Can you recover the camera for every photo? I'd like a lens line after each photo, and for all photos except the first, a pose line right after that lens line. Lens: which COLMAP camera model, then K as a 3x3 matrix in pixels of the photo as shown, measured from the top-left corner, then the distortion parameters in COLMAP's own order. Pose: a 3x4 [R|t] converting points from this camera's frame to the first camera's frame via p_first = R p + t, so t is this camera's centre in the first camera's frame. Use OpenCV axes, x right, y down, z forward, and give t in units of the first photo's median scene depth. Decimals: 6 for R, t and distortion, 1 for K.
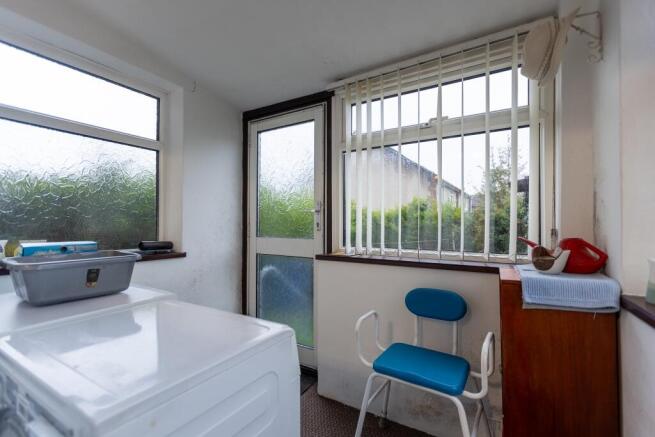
lens RADIAL K [[294.2, 0, 313.2], [0, 294.2, 220.1], [0, 0, 1]] dist [-0.002396, 0.000294]
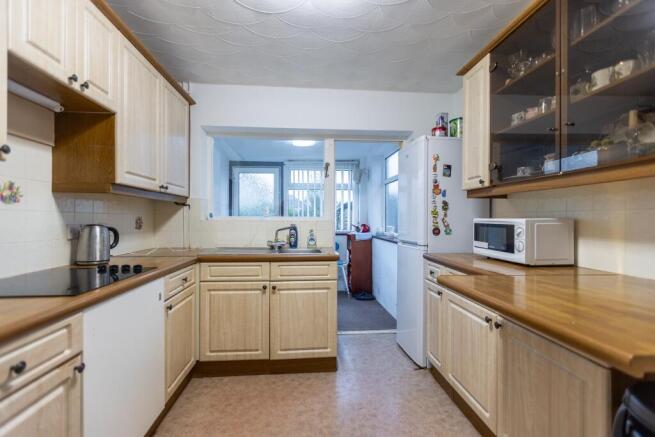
lens RADIAL K [[294.2, 0, 326.4], [0, 294.2, 219.7], [0, 0, 1]] dist [-0.002396, 0.000294]
pose [[0.776932, -0.005084, 0.629564, -1.408829], [-0.003483, 0.999917, 0.012373, -0.031244], [-0.629574, -0.011805, 0.776850, -1.247834]]
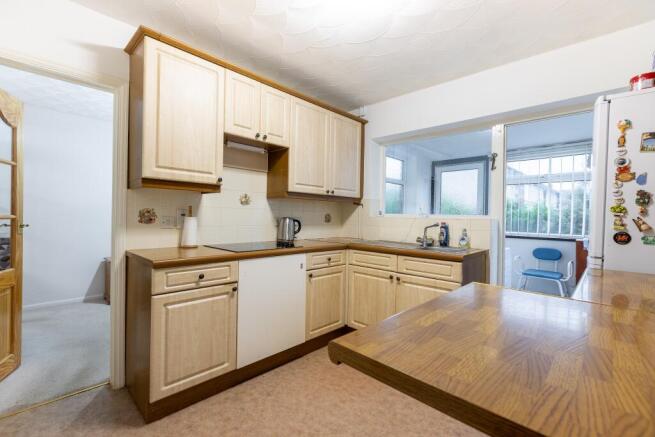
lens RADIAL K [[294.2, 0, 326.9], [0, 294.2, 219.1], [0, 0, 1]] dist [-0.002396, 0.000294]
pose [[0.984661, 0.016740, -0.173675, -0.871423], [-0.013767, 0.999738, 0.018308, -0.023257], [0.173936, -0.015636, 0.984633, -1.547481]]
